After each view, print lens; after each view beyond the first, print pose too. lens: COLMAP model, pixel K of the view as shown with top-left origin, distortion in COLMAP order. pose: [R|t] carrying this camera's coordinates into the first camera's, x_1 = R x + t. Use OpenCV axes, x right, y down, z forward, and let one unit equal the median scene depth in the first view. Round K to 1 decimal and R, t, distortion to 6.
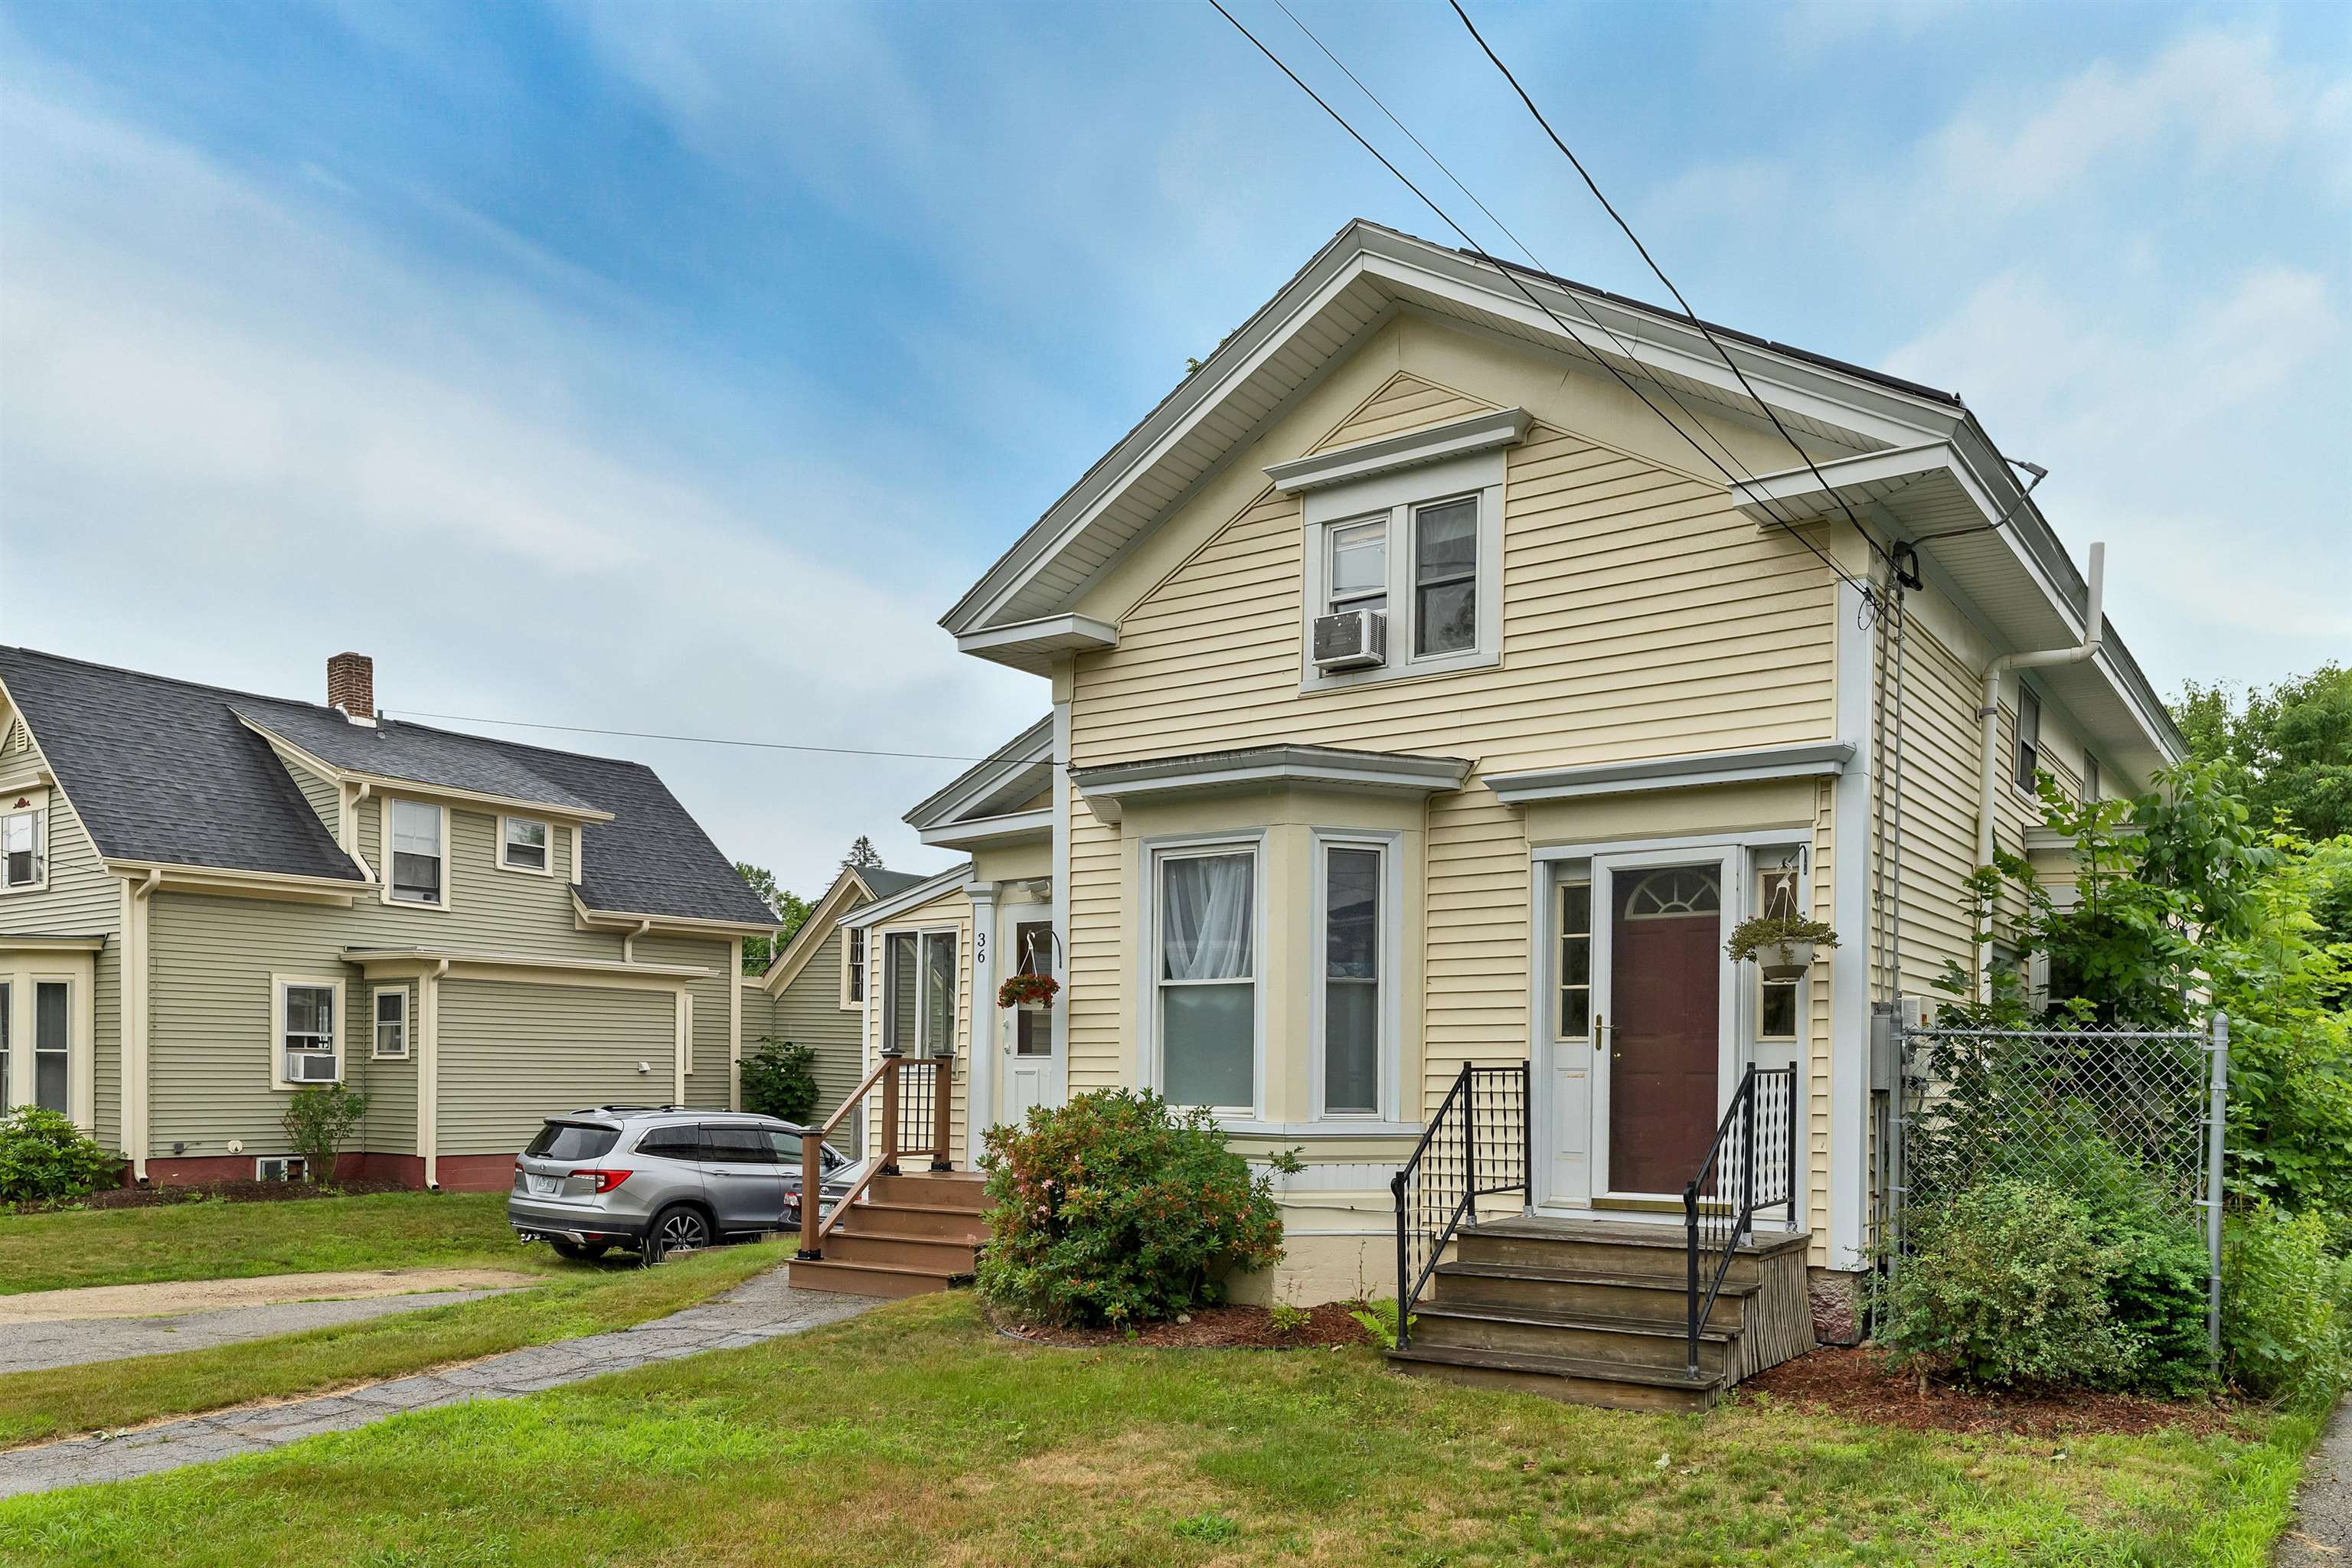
lens RADIAL K [[1618.9, 0, 1204.5], [0, 1618.9, 1097.7], [0, 0, 1]] dist [-0.000215, -0.001125]
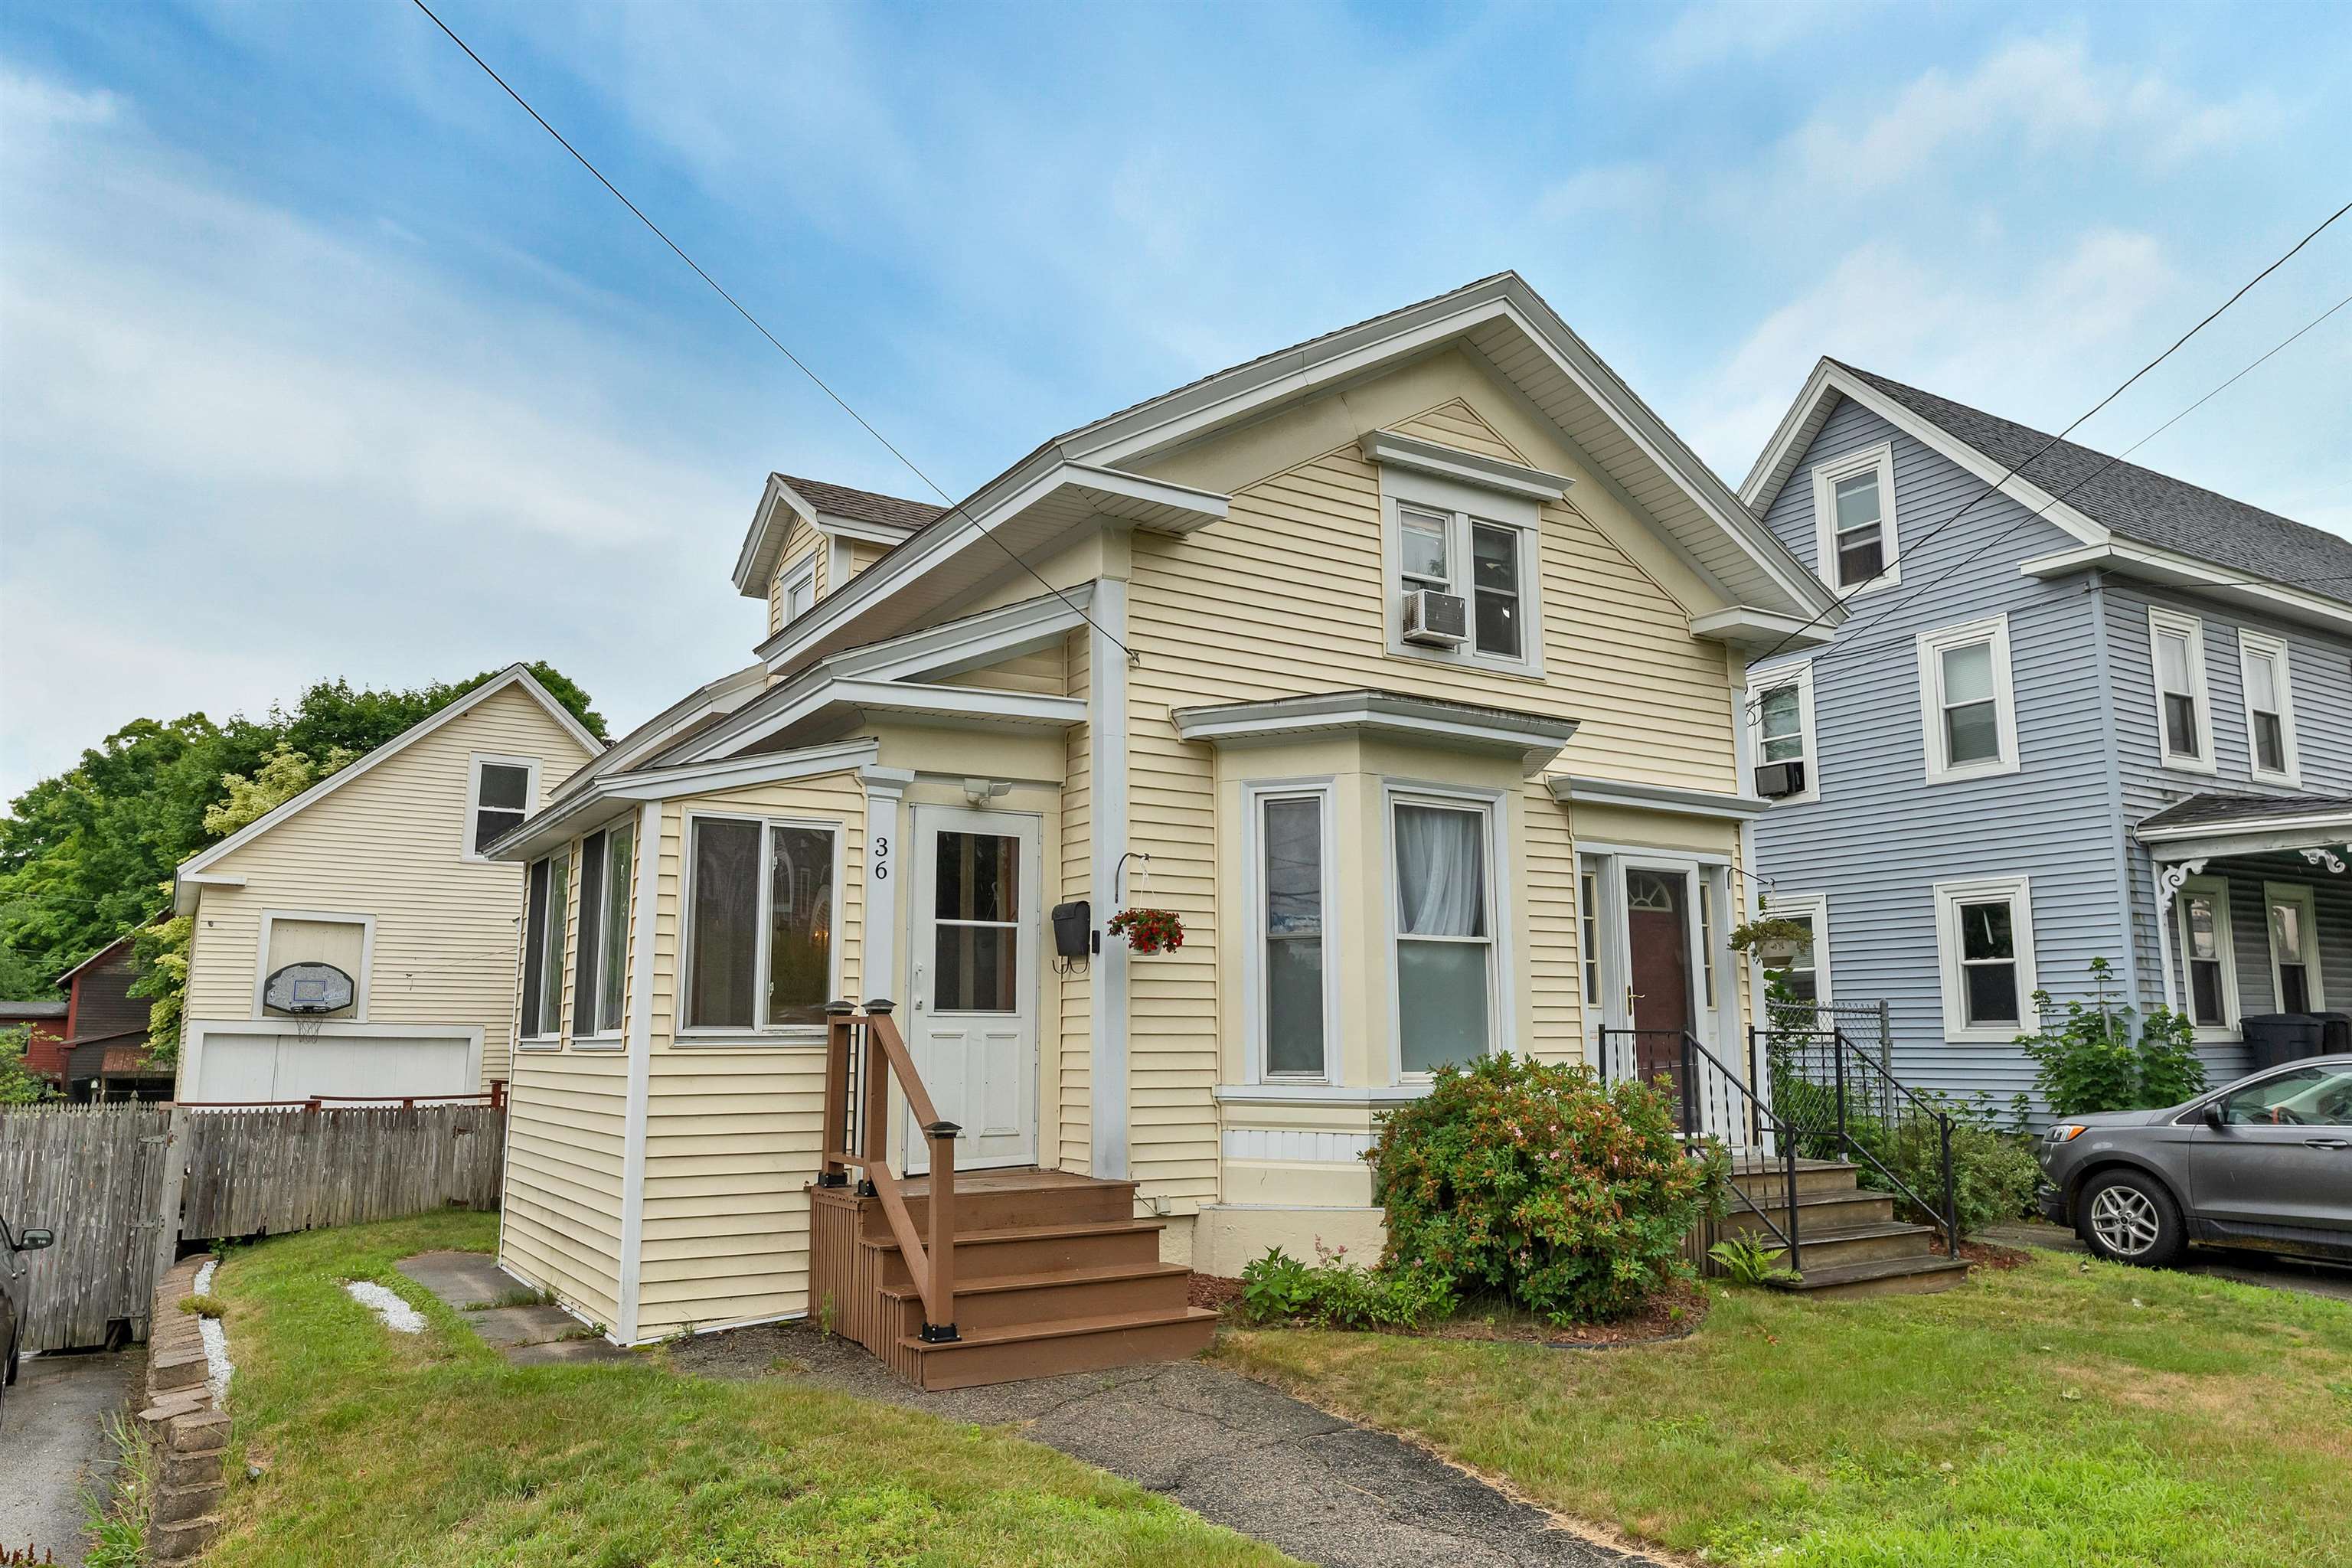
lens RADIAL K [[1618.9, 0, 1190.6], [0, 1618.9, 786.1], [0, 0, 1]] dist [-0.000215, -0.001125]
pose [[0.397511, 0.136271, 0.907422, -0.446608], [0.015454, 0.987777, -0.155108, -0.007046], [-0.917467, 0.075681, 0.390546, 0.363214]]
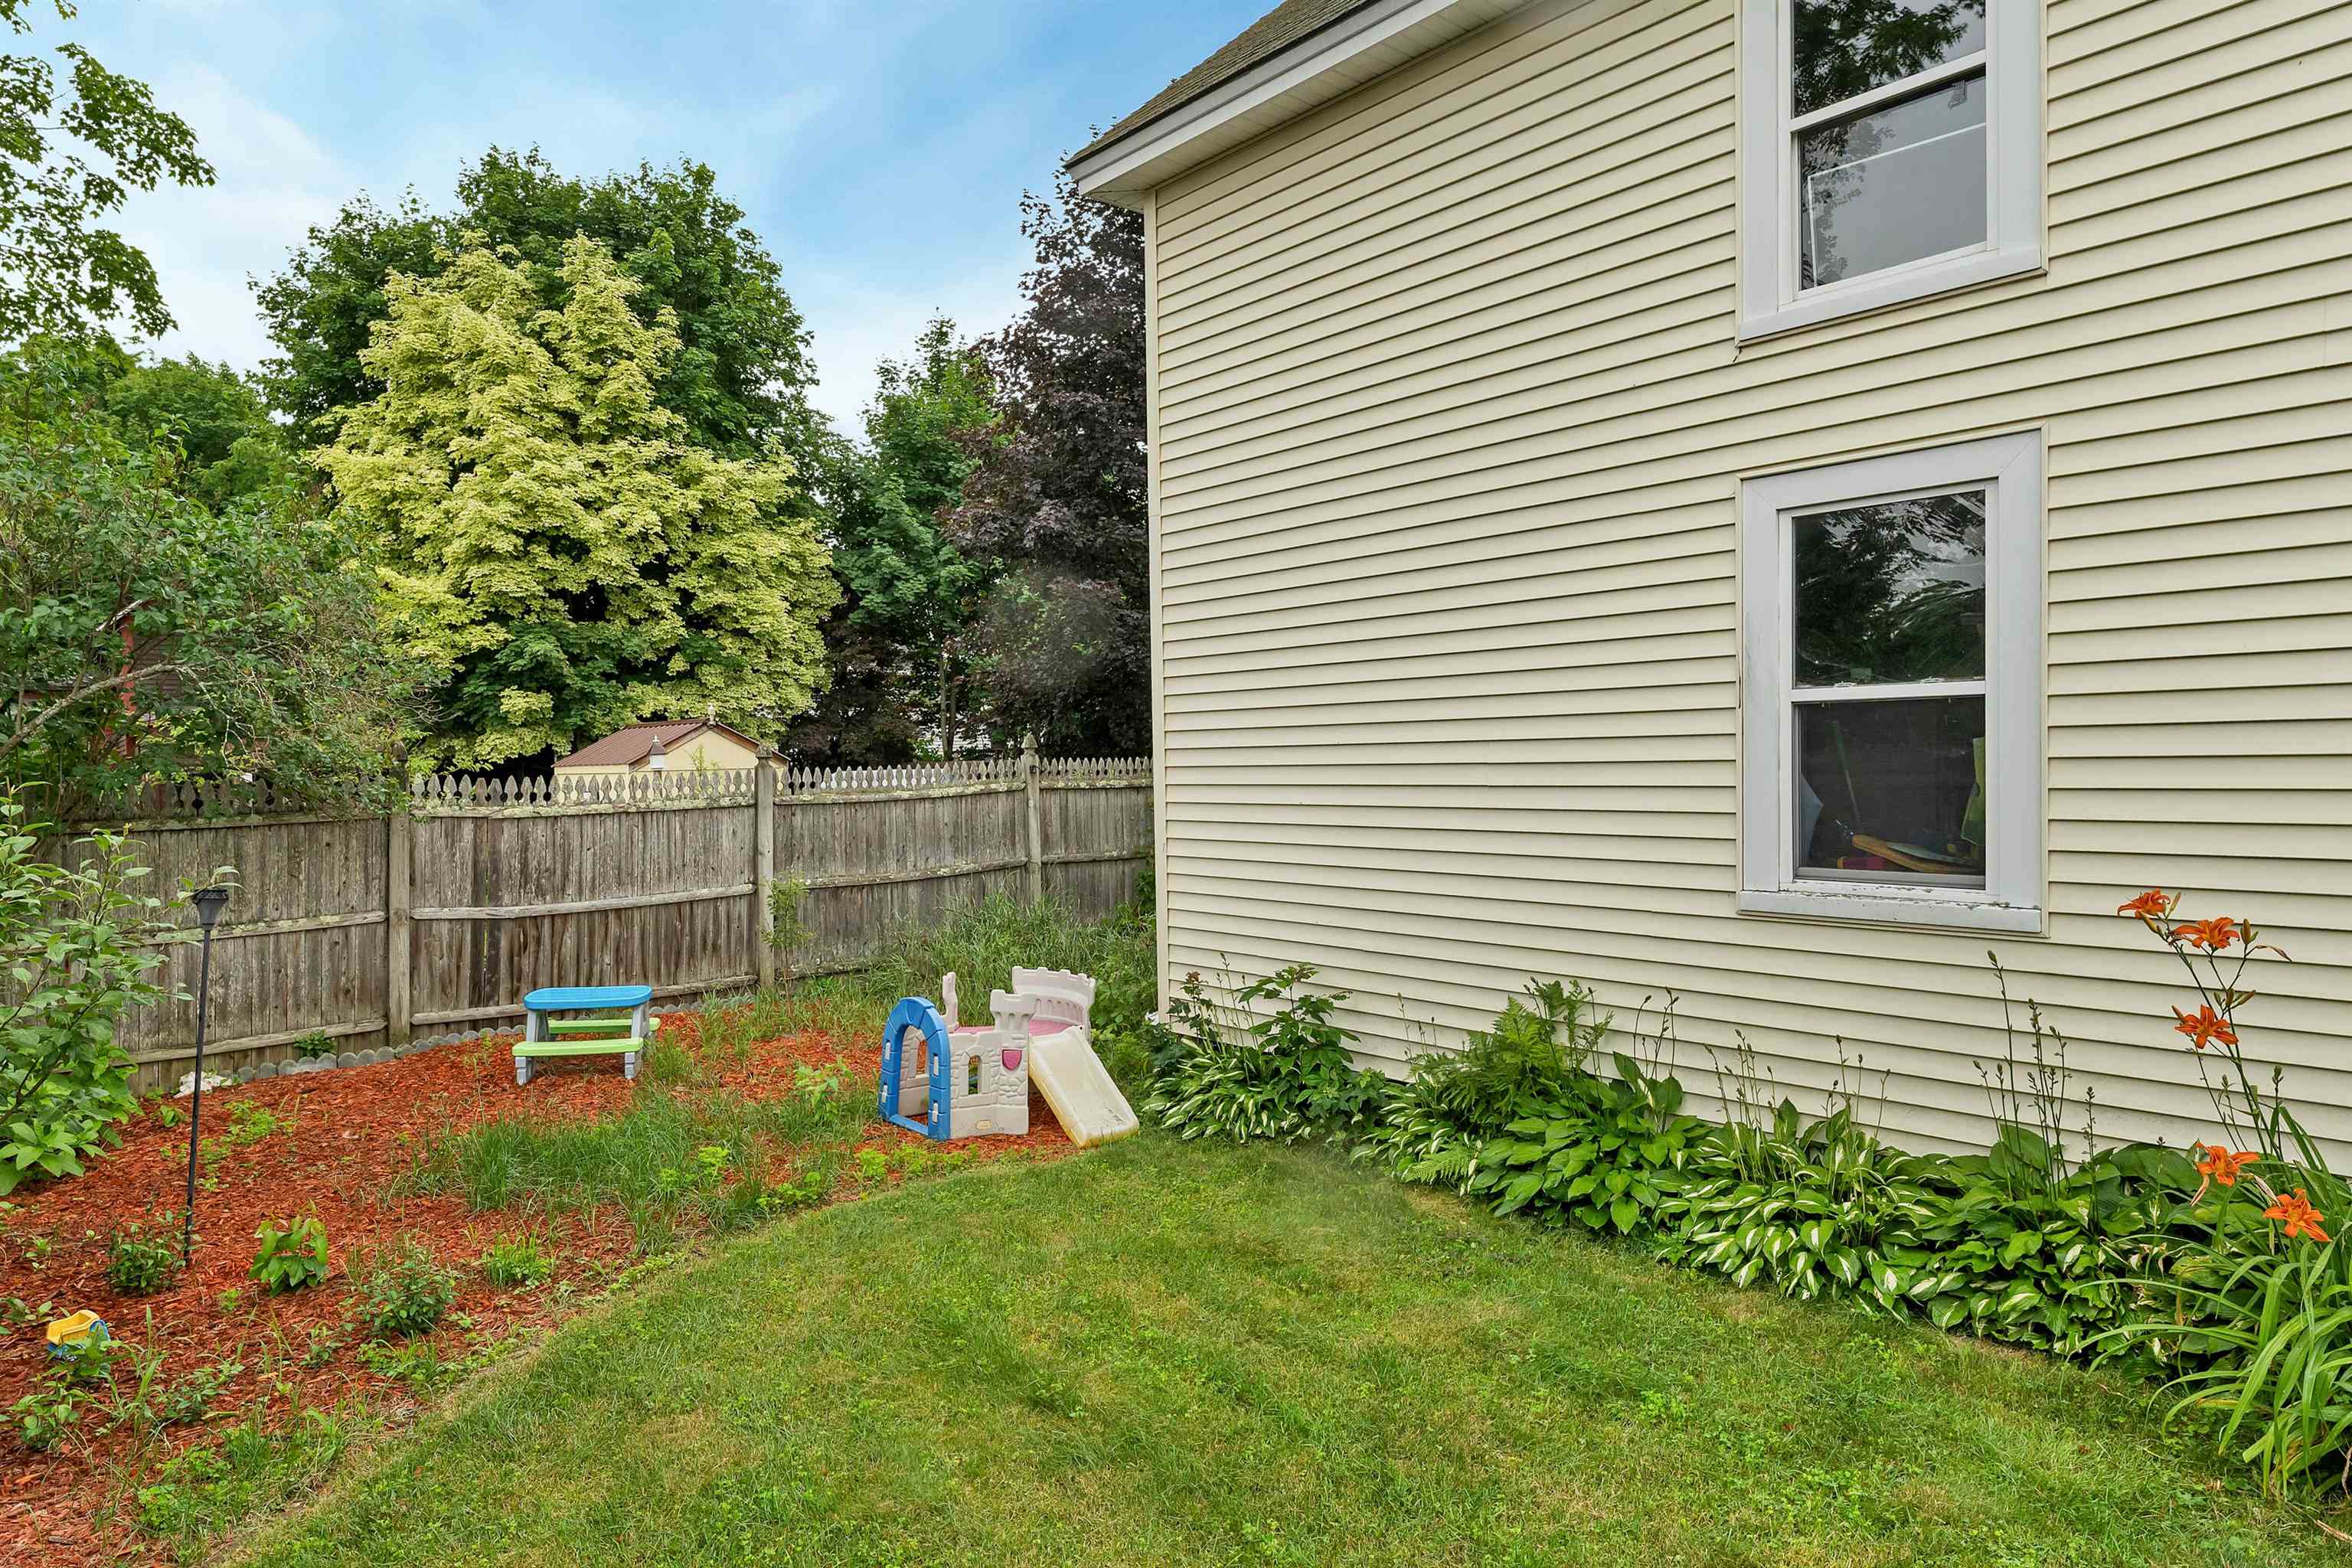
lens RADIAL K [[1337.4, 0, 1145.1], [0, 1337.4, 793.7], [0, 0, 1]] dist [0.000271, 0.000559]
pose [[0.247040, -0.047341, 0.967848, 0.083025], [0.040895, 0.998425, 0.038398, 0.028323], [-0.968142, 0.030094, 0.248587, 1.543054]]
